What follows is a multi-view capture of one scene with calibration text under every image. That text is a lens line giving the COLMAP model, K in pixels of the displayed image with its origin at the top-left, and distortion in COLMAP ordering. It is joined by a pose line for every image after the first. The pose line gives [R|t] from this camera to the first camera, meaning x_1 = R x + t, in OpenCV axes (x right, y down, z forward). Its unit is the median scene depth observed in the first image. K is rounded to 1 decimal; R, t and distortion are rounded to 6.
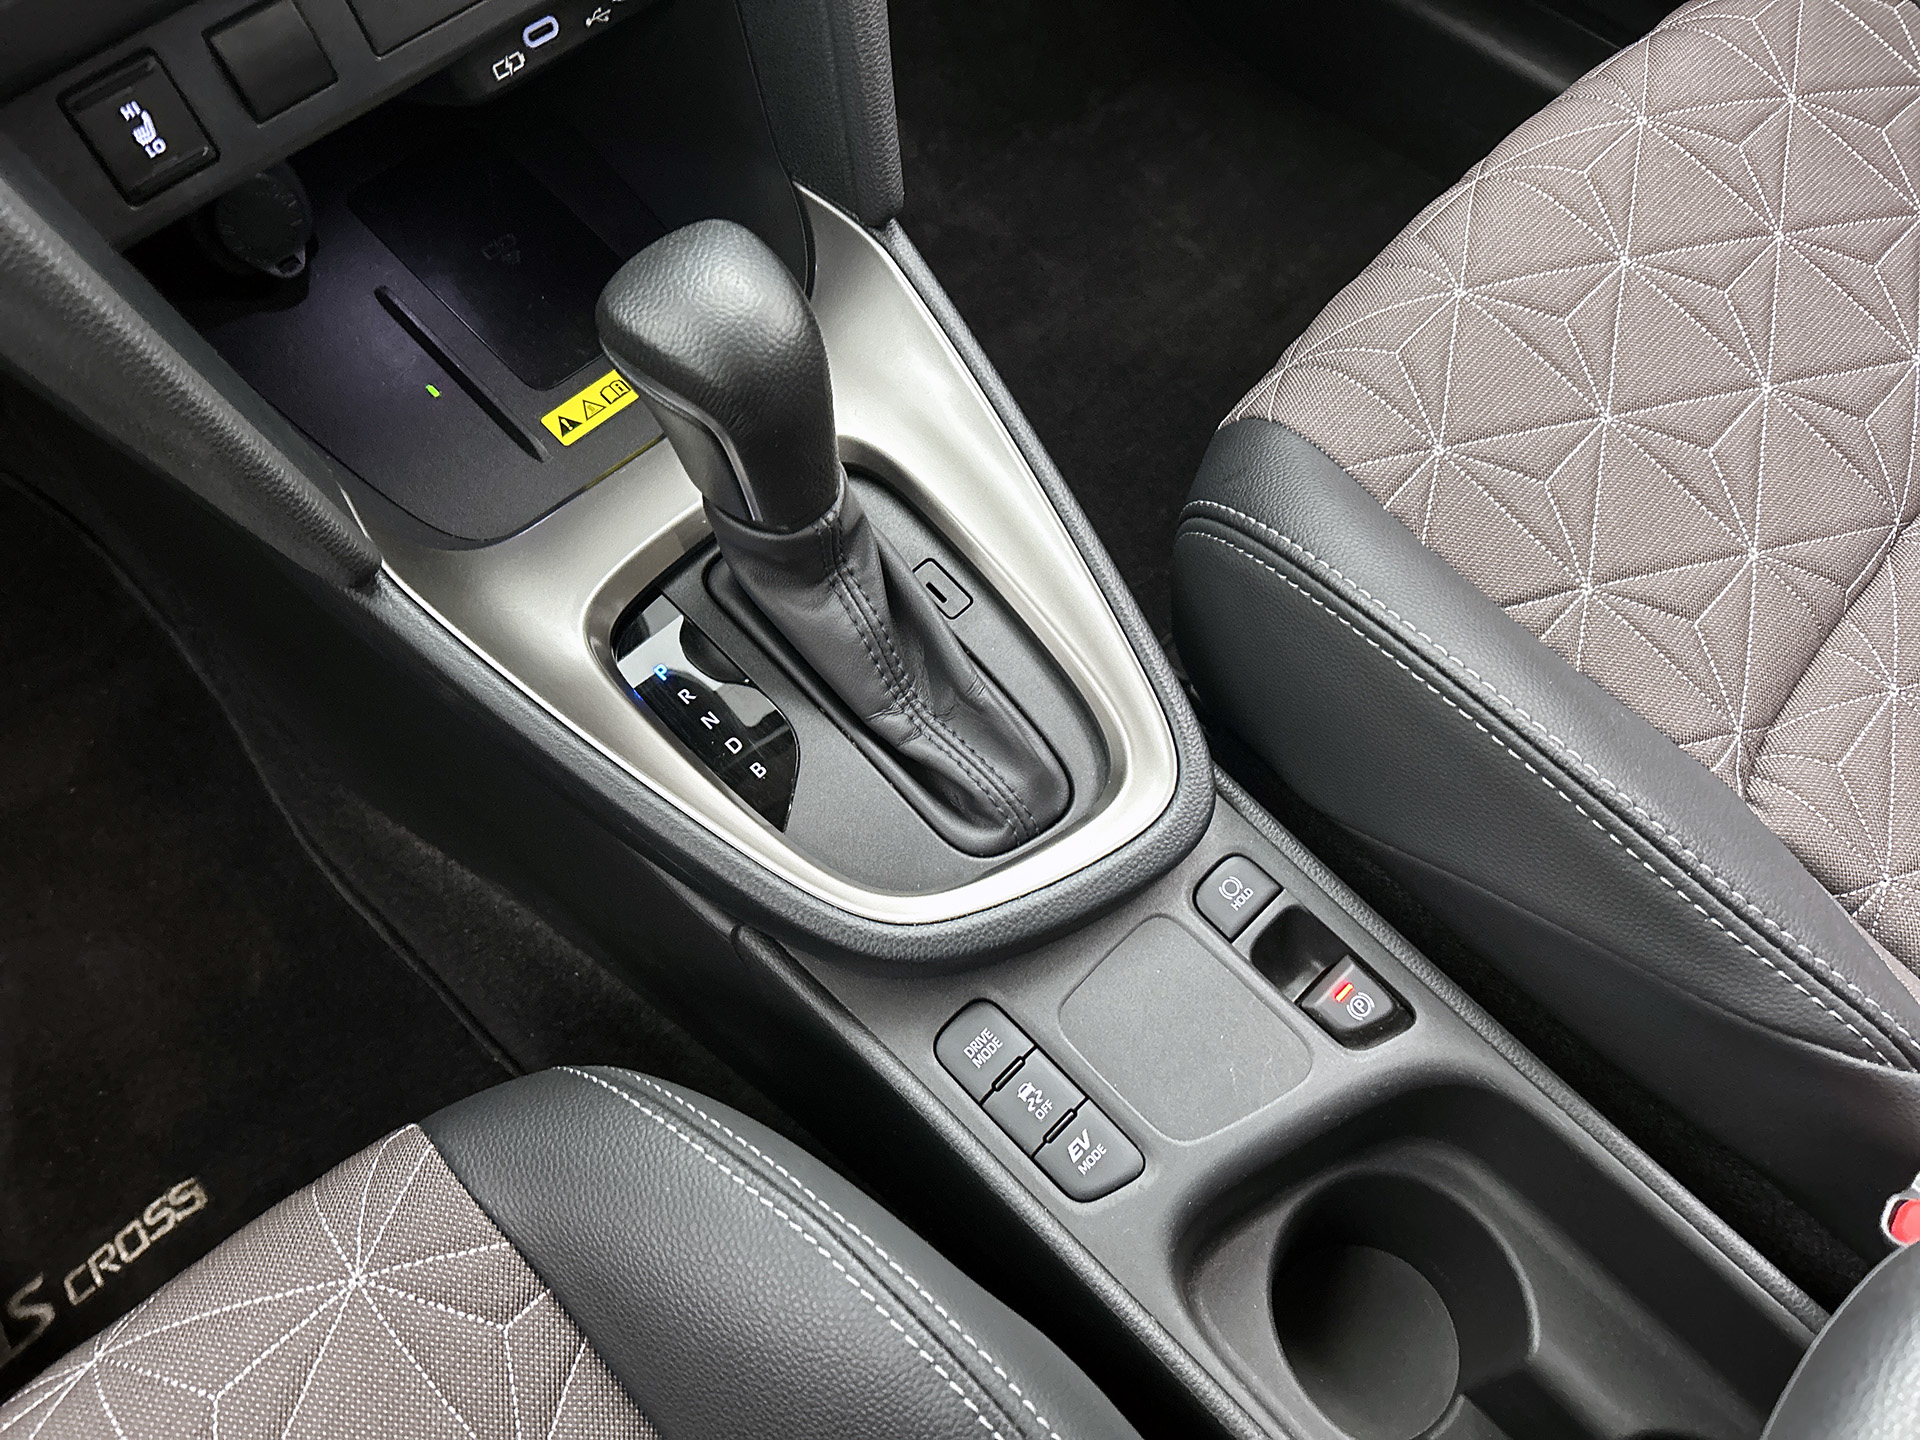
lens RADIAL K [[1452.2, 0, 957.9], [0, 1452.2, 687.7], [0, 0, 1]] dist [0.051213, -0.062712]
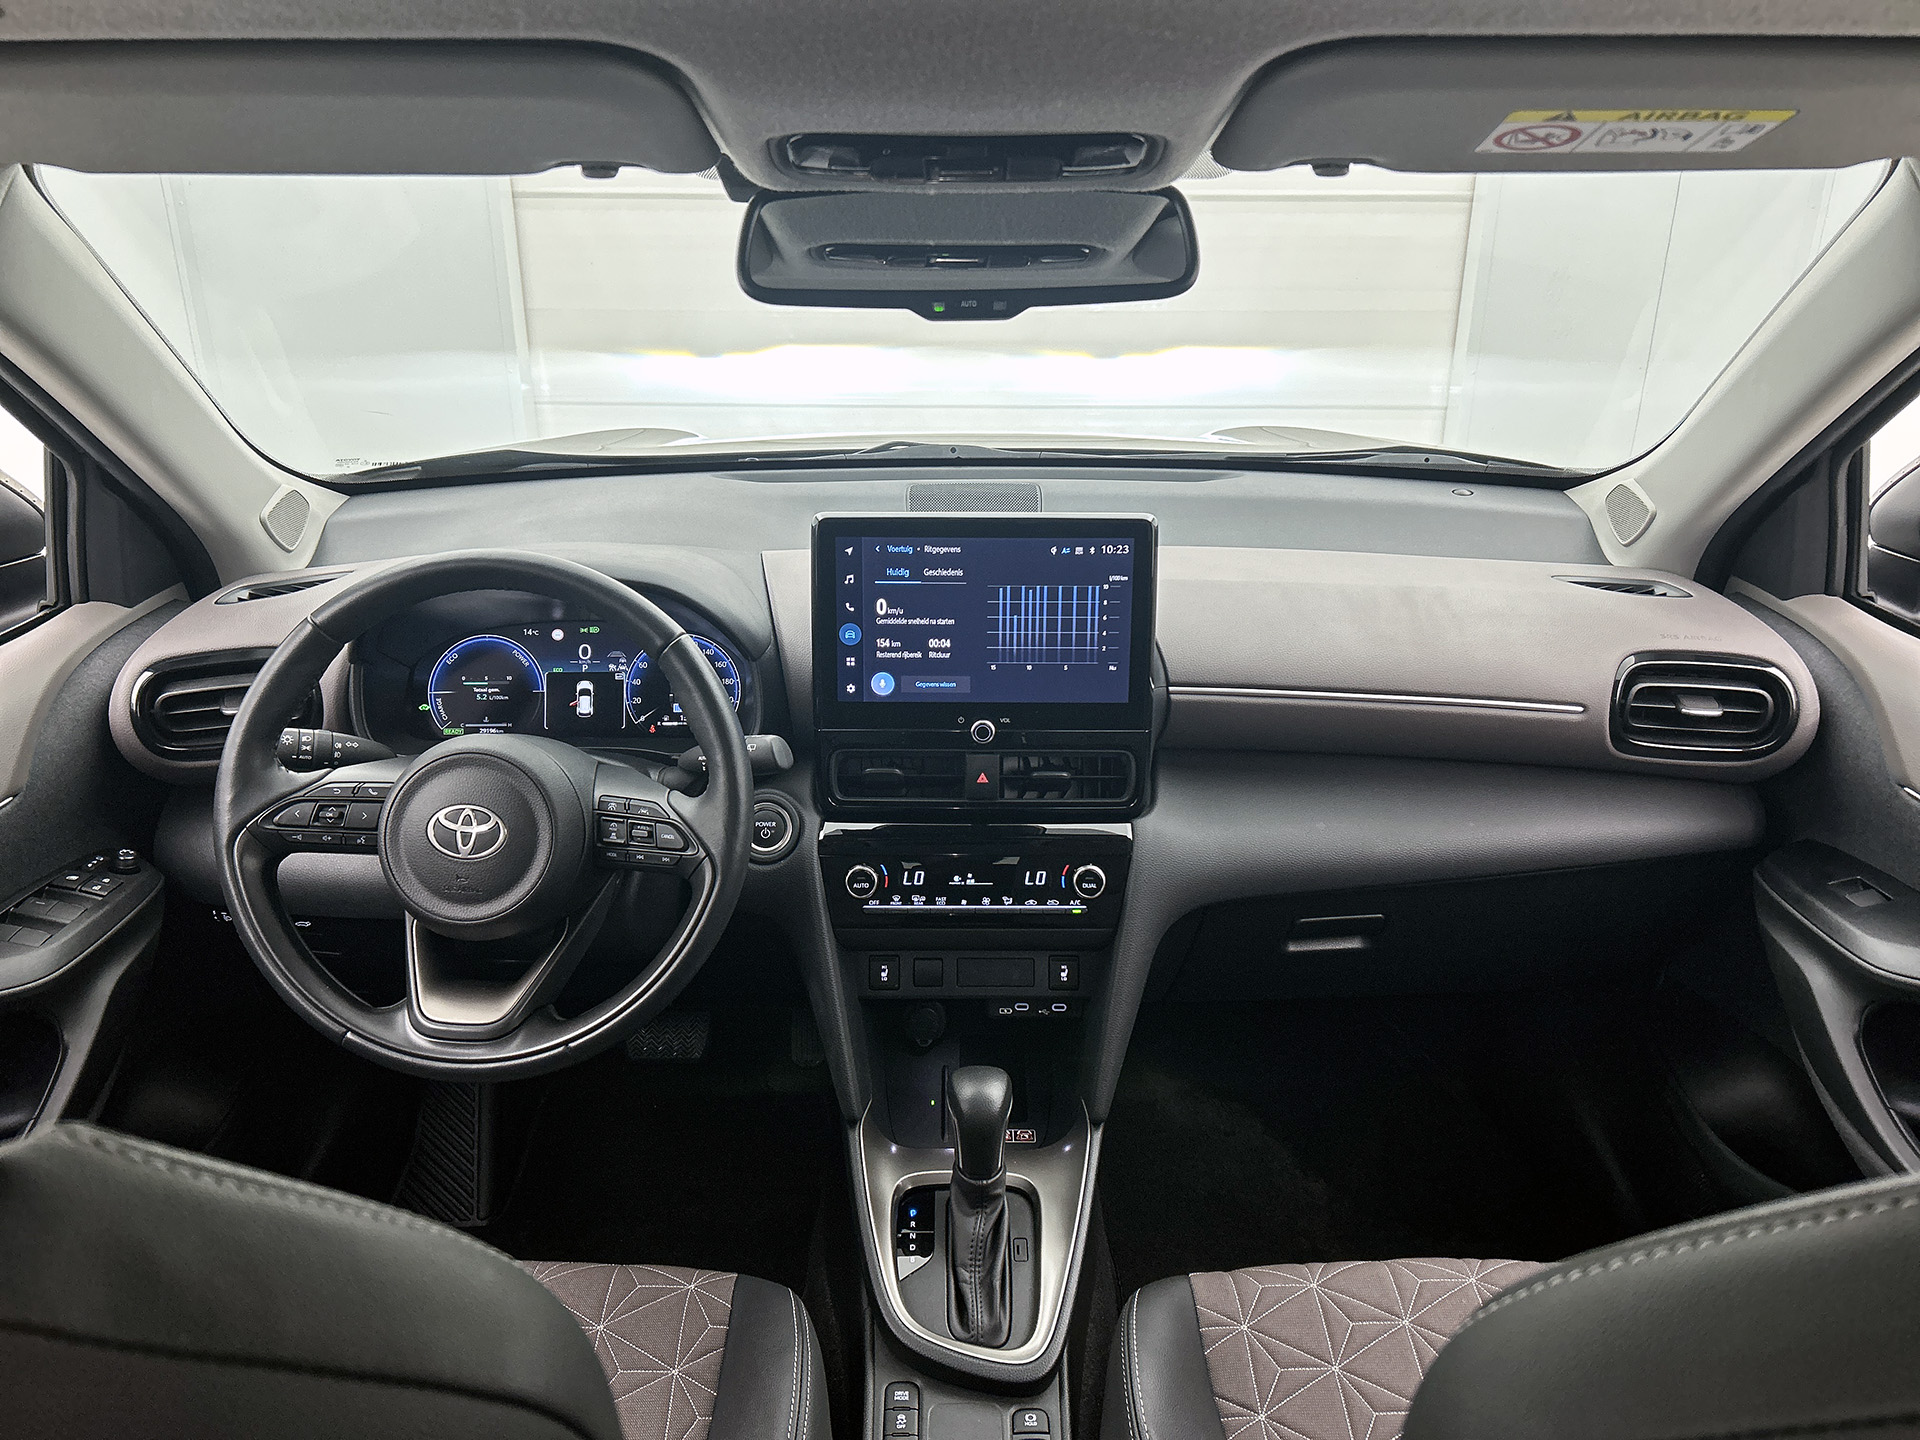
lens RADIAL K [[1452.2, 0, 970.6], [0, 1452.2, 720.6], [0, 0, 1]] dist [0.051213, -0.062712]
pose [[0.721196, 0.259841, -0.642151, 1.341244], [-0.611119, 0.675161, -0.413147, 0.416664], [0.326203, 0.690391, 0.645718, -1.272993]]
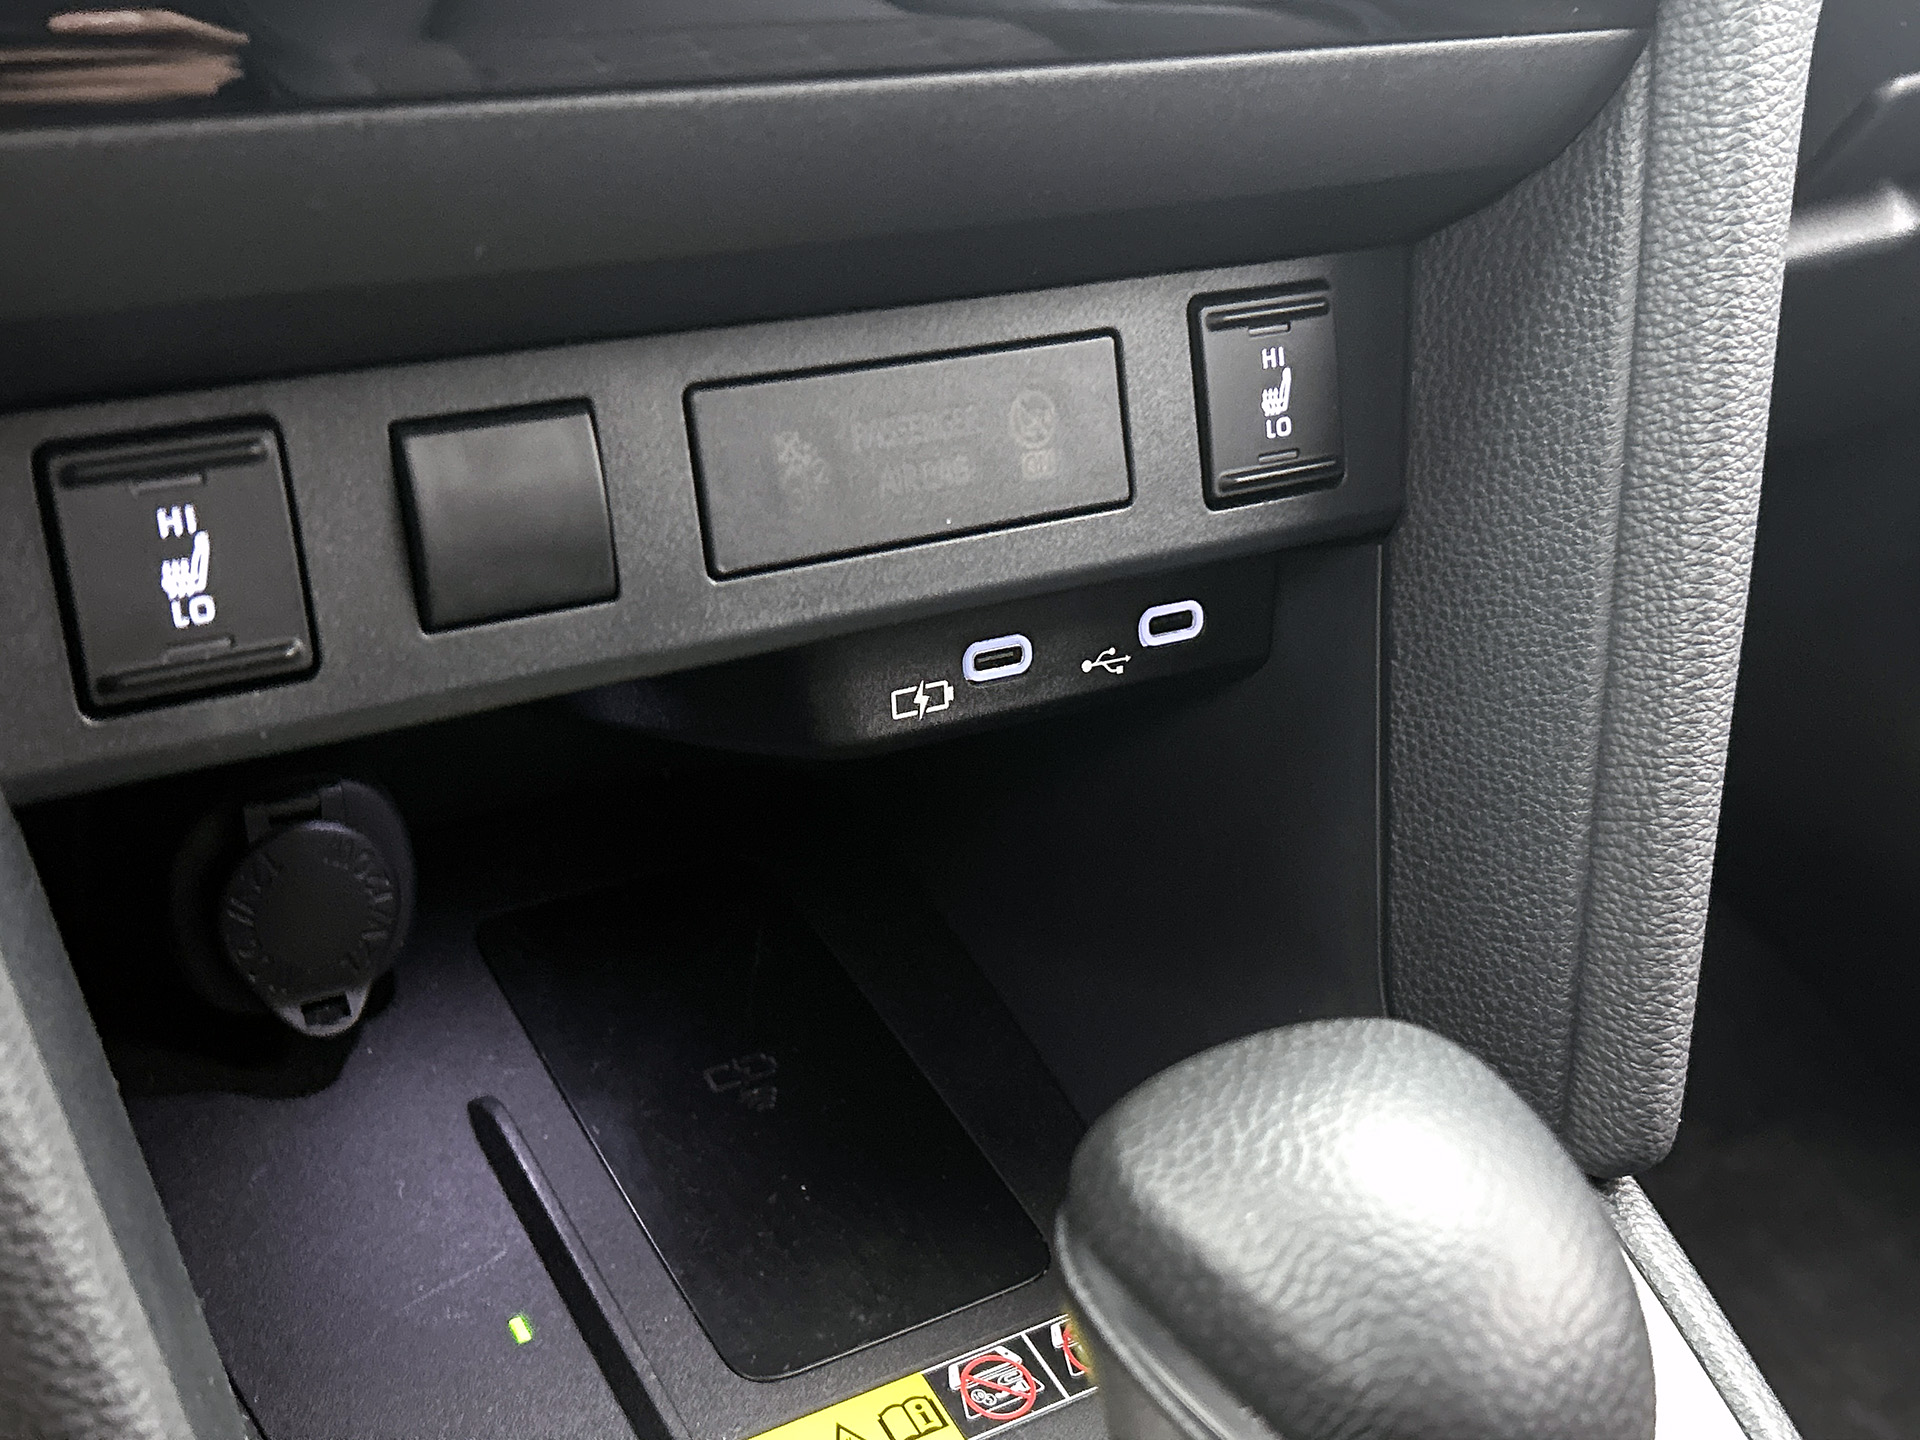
lens RADIAL K [[2204.5, 0, 964.7], [0, 2204.5, 731.2], [0, 0, 1]] dist [0.037892, 0.000000]
pose [[0.973303, 0.174545, -0.149048, -0.181888], [-0.227361, 0.822135, -0.521920, -0.038068], [0.031440, 0.541874, 0.839871, 0.393518]]
